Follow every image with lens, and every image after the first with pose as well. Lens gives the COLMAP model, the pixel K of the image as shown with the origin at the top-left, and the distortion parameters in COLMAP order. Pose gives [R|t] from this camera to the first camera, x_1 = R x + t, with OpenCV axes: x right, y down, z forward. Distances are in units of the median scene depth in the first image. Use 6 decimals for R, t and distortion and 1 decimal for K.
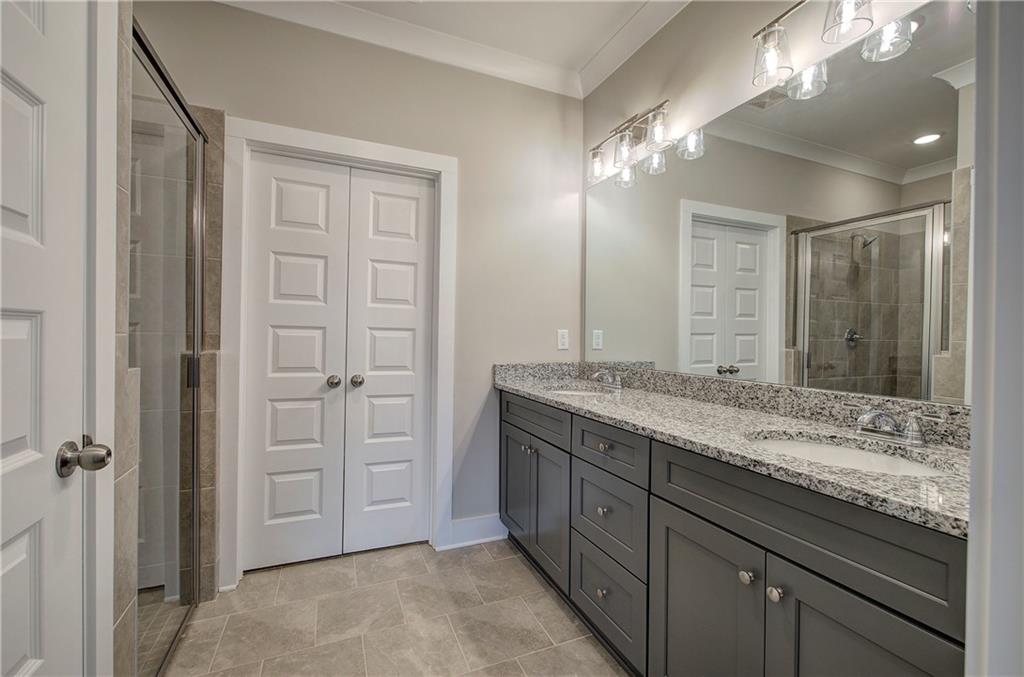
lens RADIAL K [[433.6, 0, 515.3], [0, 433.6, 337.8], [0, 0, 1]] dist [-0.001890, 0.000305]
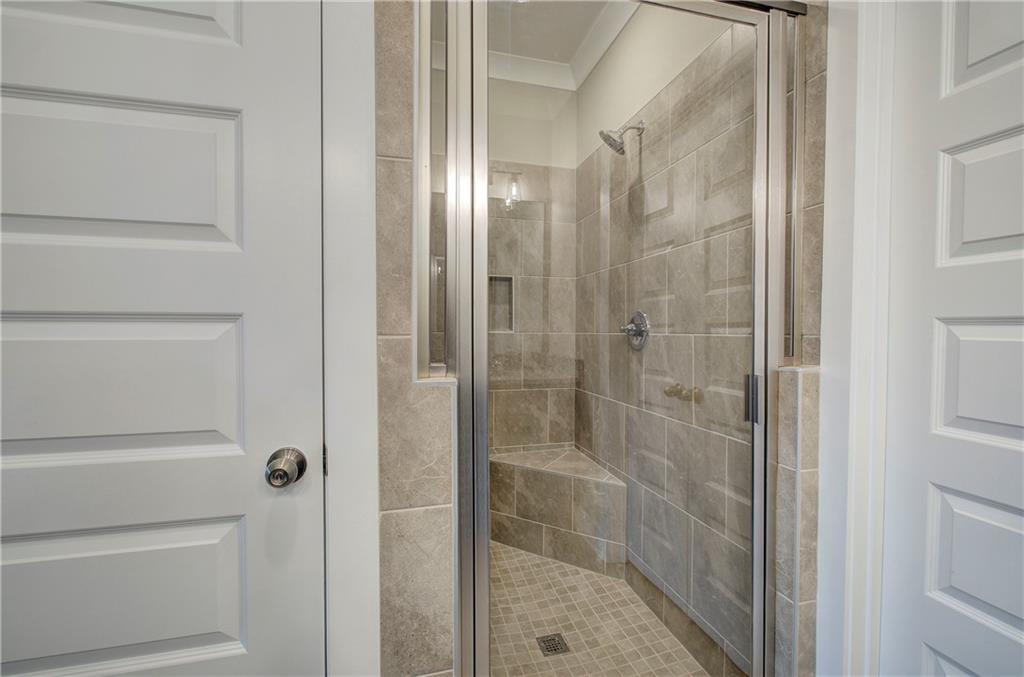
lens RADIAL K [[424.6, 0, 507.8], [0, 424.6, 339.9], [0, 0, 1]] dist [-0.000638, 0.000035]
pose [[-0.158959, -0.000025, -0.987285, -0.075775], [-0.010528, 0.999943, 0.001670, -0.002508], [0.987229, 0.010659, -0.158950, 0.716347]]
